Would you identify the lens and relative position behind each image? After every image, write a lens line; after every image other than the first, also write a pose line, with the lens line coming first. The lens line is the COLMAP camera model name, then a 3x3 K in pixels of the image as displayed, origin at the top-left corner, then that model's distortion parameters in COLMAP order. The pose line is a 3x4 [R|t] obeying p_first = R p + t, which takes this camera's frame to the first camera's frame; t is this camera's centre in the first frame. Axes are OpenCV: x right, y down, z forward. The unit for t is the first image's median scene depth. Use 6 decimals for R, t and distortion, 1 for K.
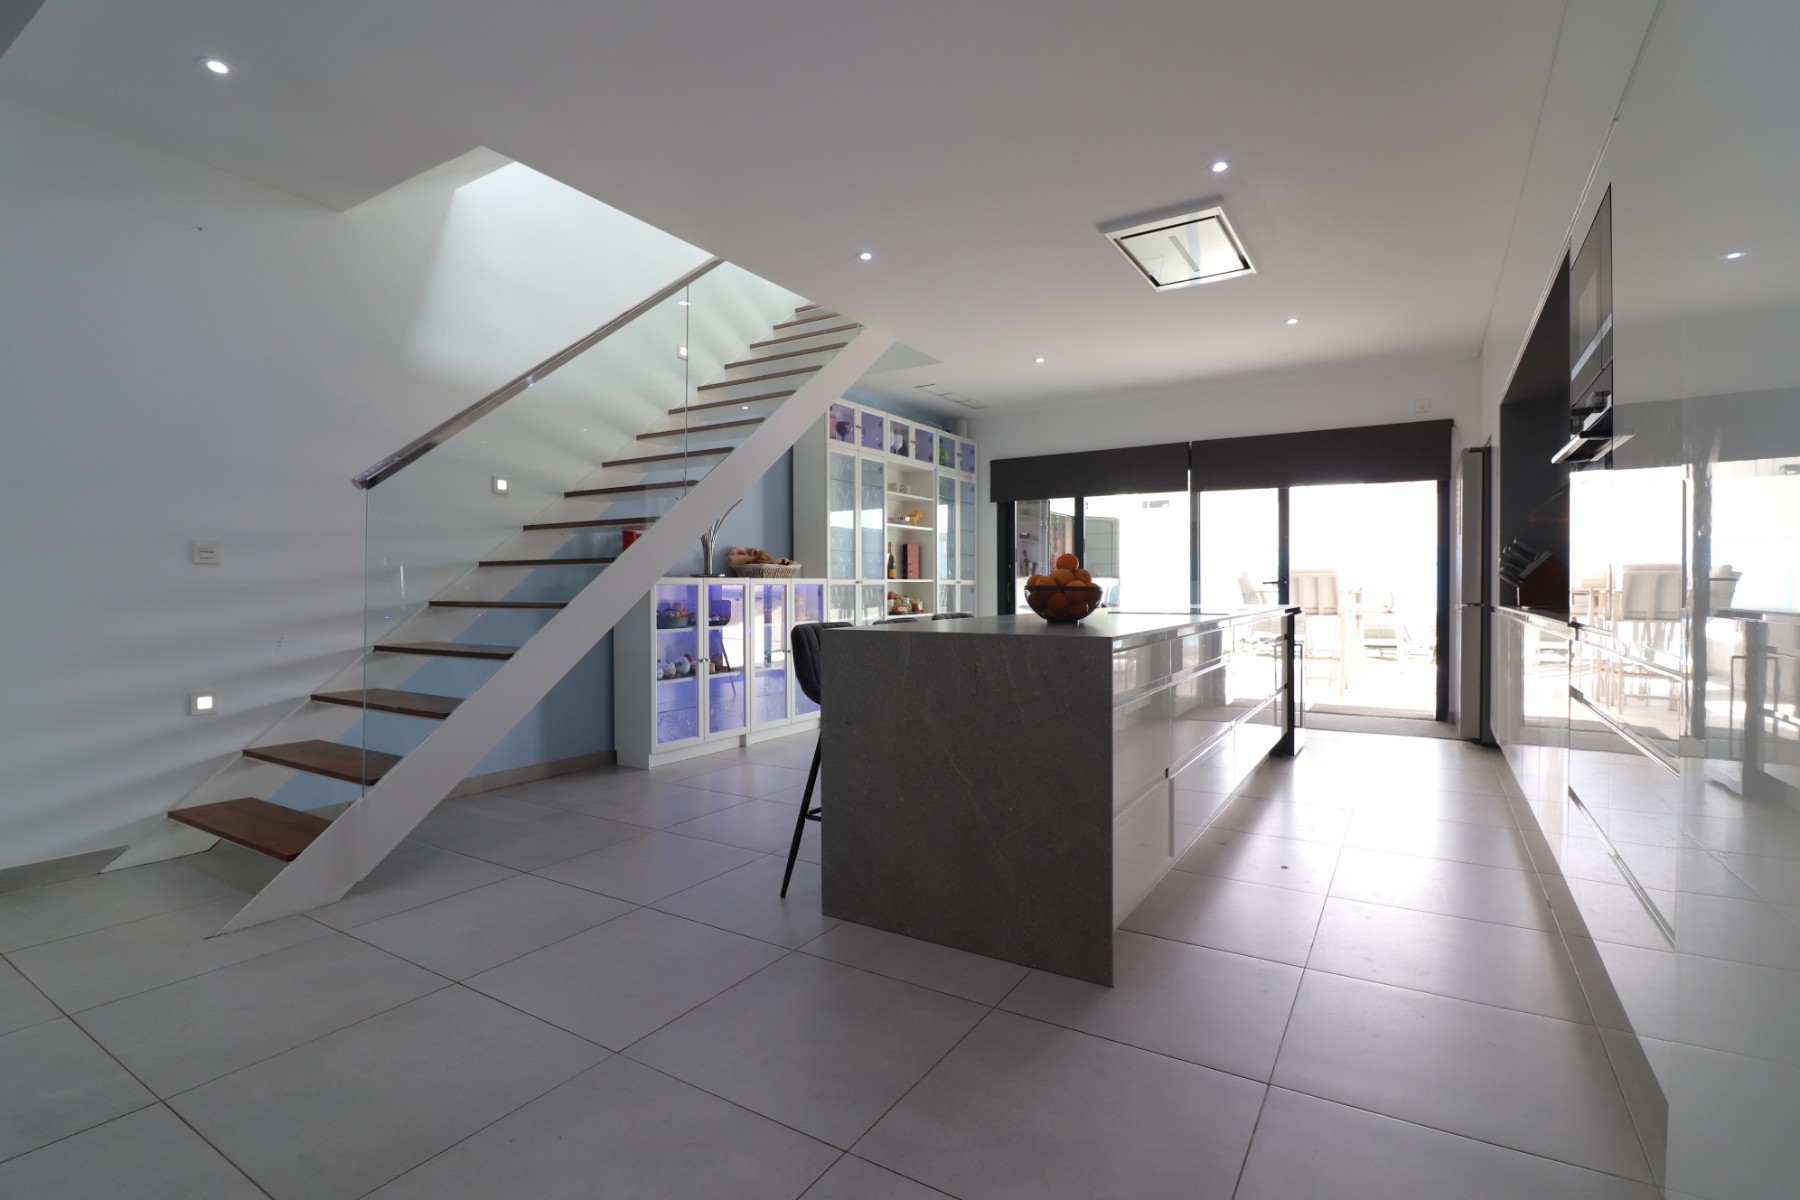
lens RADIAL K [[842.2, 0, 896.1], [0, 842.2, 596.1], [0, 0, 1]] dist [-0.002532, -0.010034]
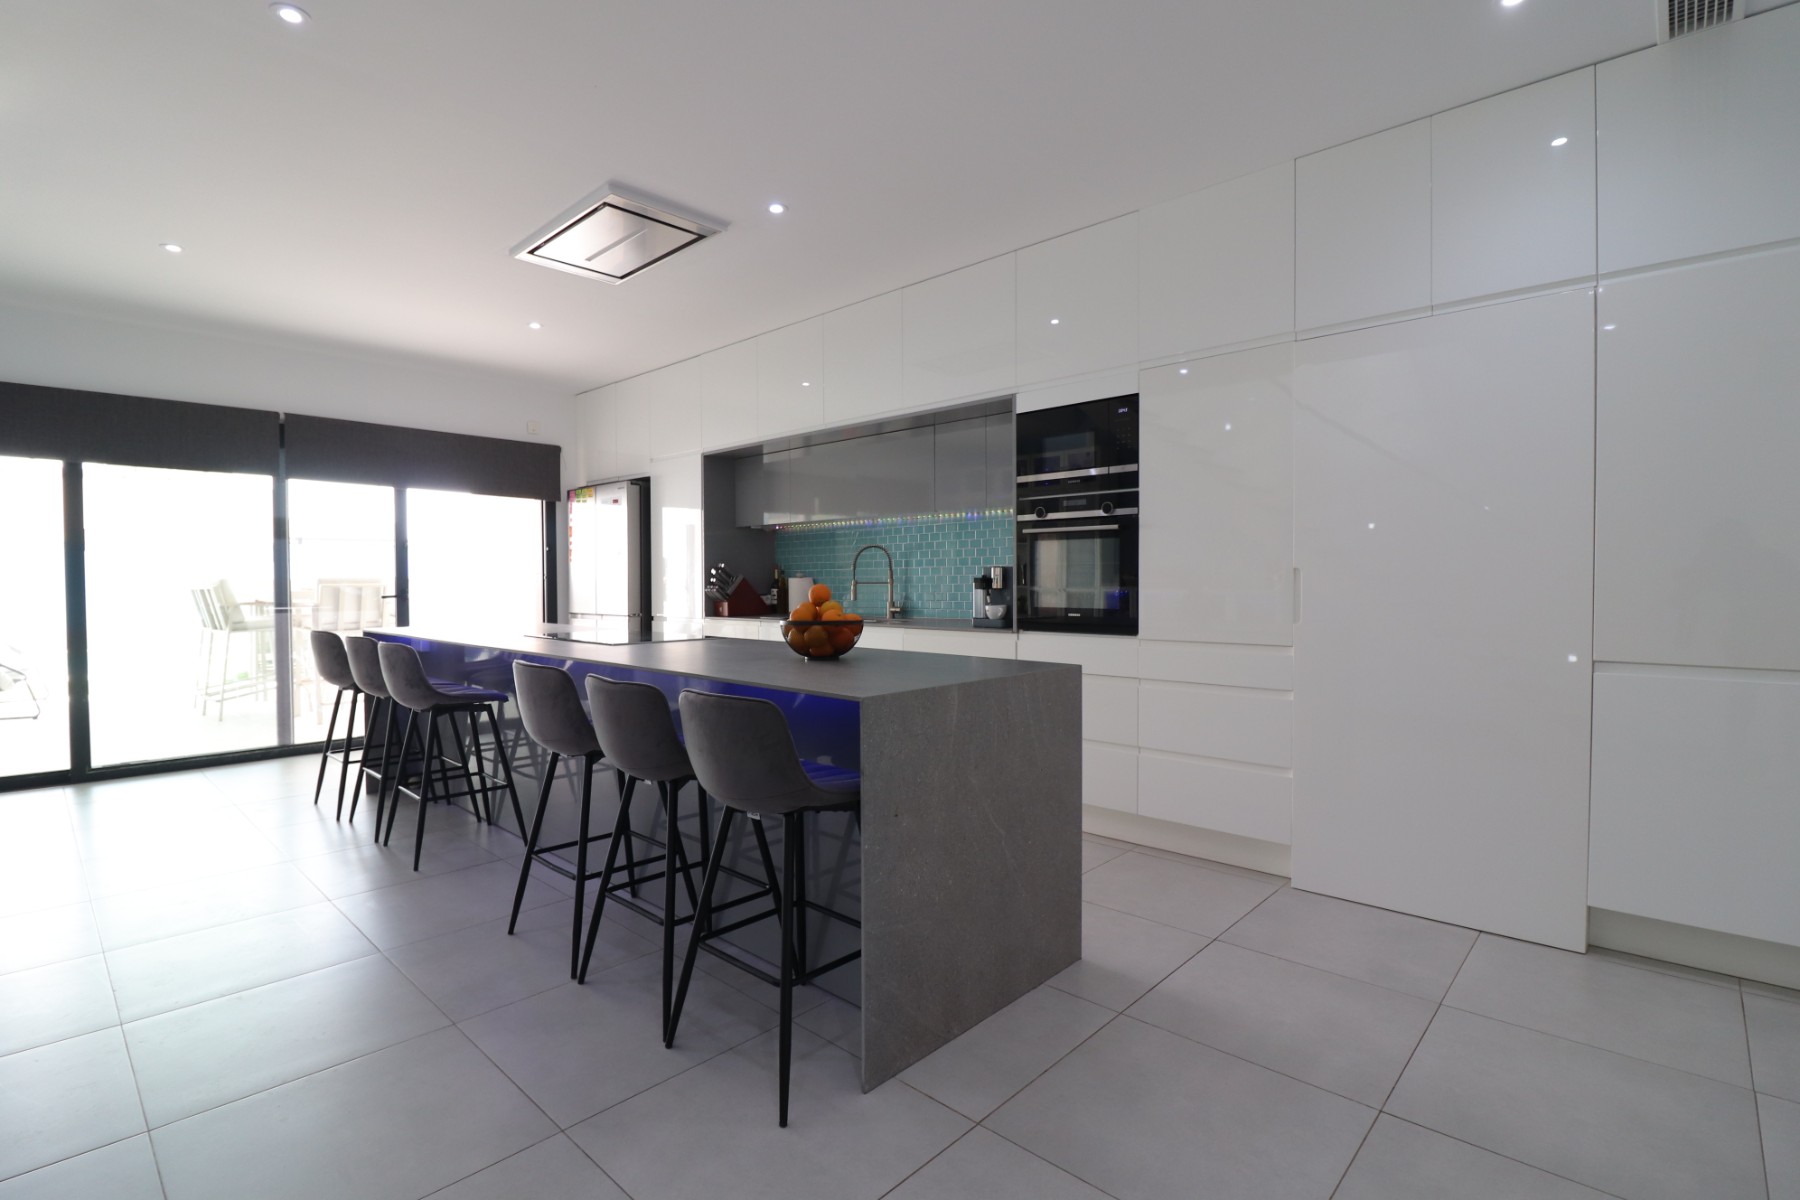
lens RADIAL K [[842.2, 0, 891.0], [0, 842.2, 603.1], [0, 0, 1]] dist [-0.002532, -0.010034]
pose [[0.198821, -0.023987, 0.979742, -0.345556], [0.013175, 0.999676, 0.021801, -0.024387], [-0.979947, 0.008574, 0.199072, 0.369893]]
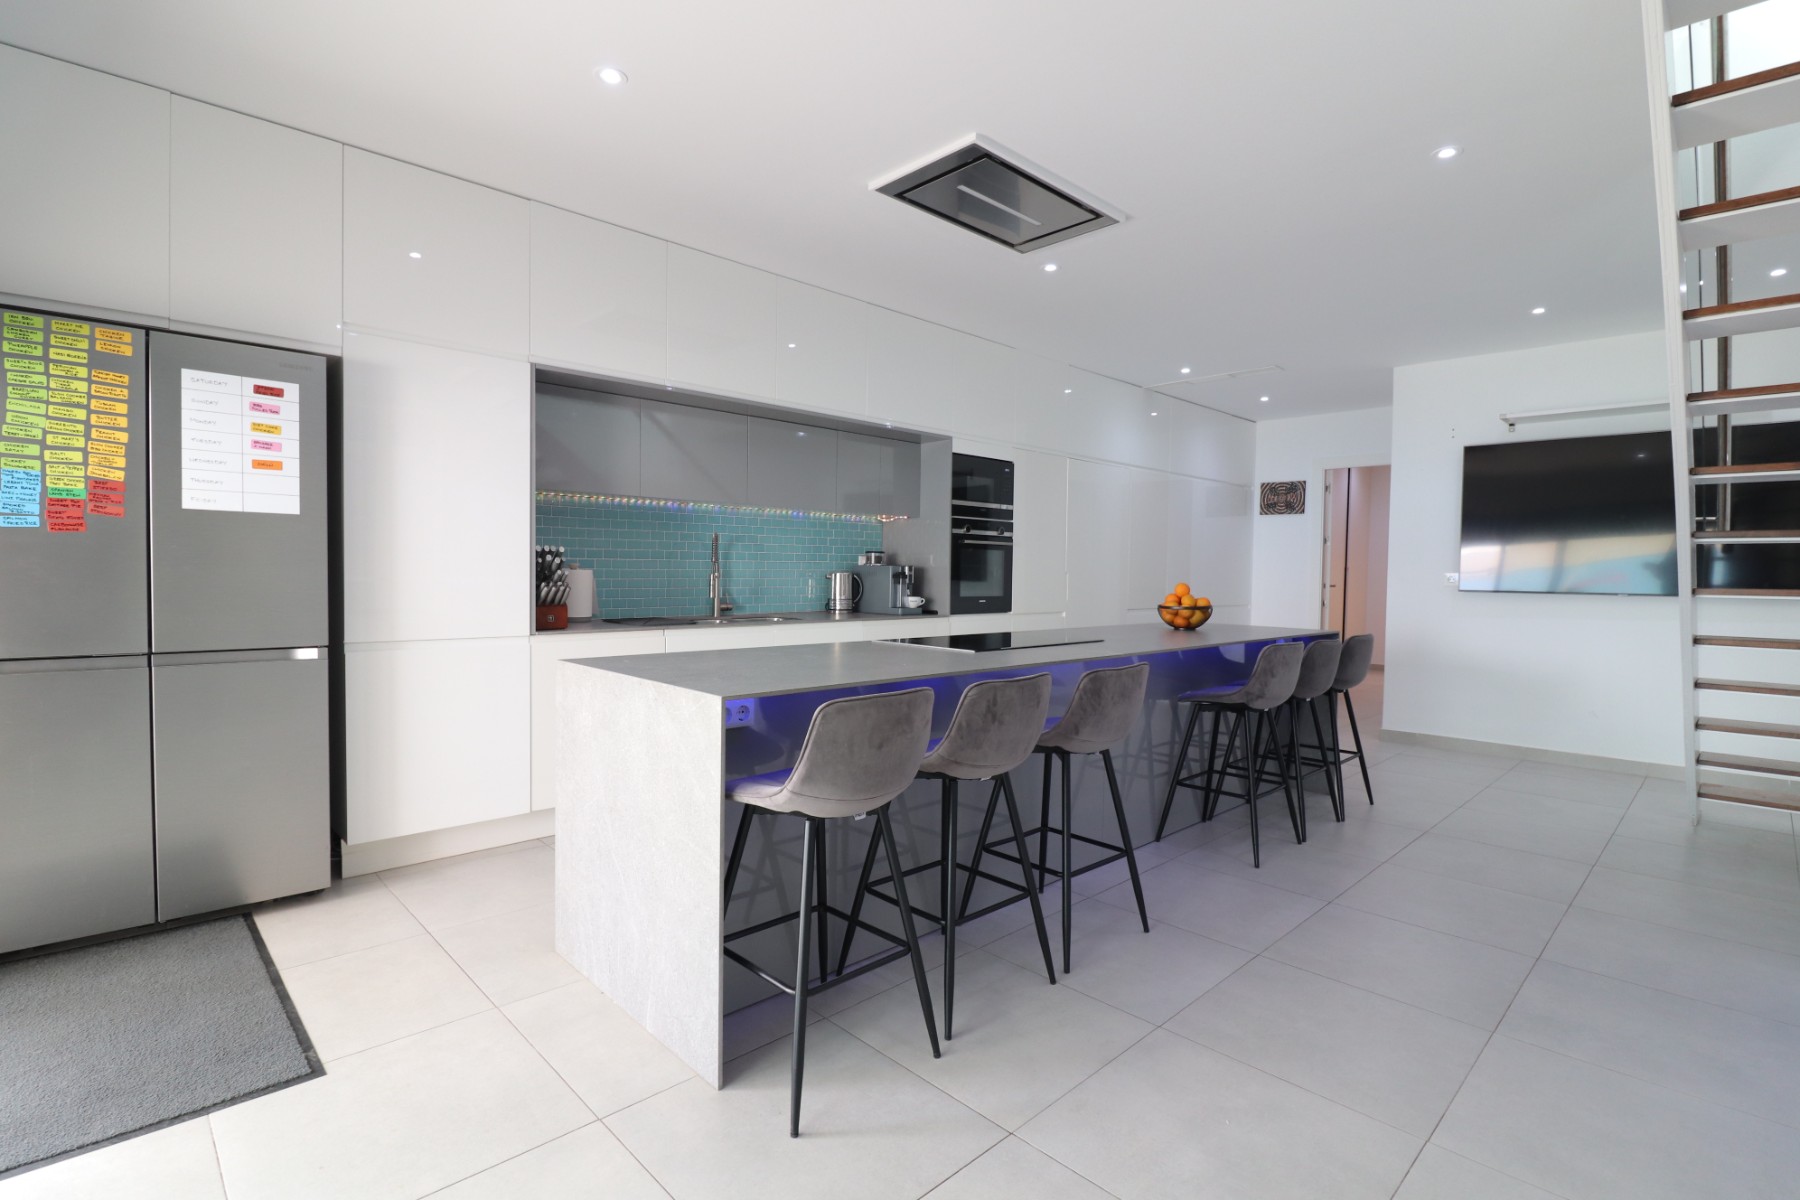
lens RADIAL K [[842.2, 0, 906.4], [0, 842.2, 586.3], [0, 0, 1]] dist [-0.002532, -0.010034]
pose [[-0.968539, -0.011013, 0.248617, 0.045714], [-0.005167, 0.999695, 0.024155, -0.035042], [-0.248807, 0.022111, -0.968301, 1.084941]]
